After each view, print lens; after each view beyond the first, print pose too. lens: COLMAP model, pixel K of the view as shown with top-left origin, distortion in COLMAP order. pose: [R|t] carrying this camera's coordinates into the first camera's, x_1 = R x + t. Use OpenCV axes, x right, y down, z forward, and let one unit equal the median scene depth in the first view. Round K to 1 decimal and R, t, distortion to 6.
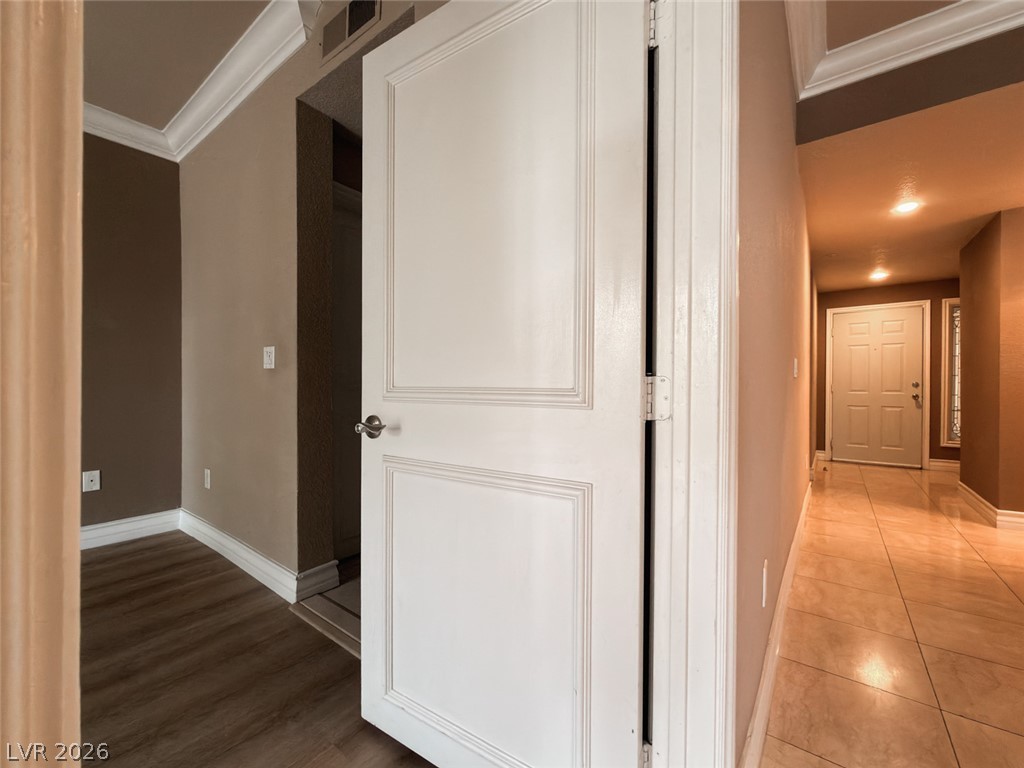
lens RADIAL K [[435.0, 0, 512.0], [0, 435.0, 384.0], [0, 0, 1]] dist [-0.022793, -0.000067]
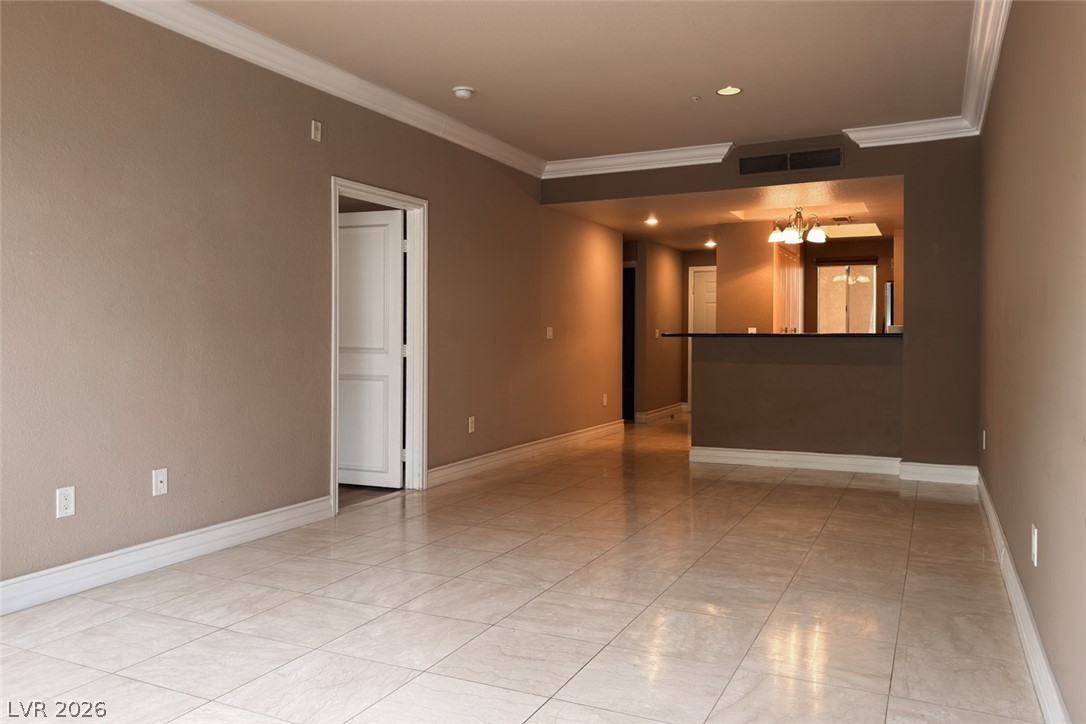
lens RADIAL K [[798.5, 0, 542.1], [0, 798.5, 341.9], [0, 0, 1]] dist [-0.002691, -0.007537]
pose [[0.985349, -0.004996, 0.170476, 0.279465], [0.002755, 0.999907, 0.013376, -0.112889], [-0.170527, -0.012710, 0.985271, -5.070790]]
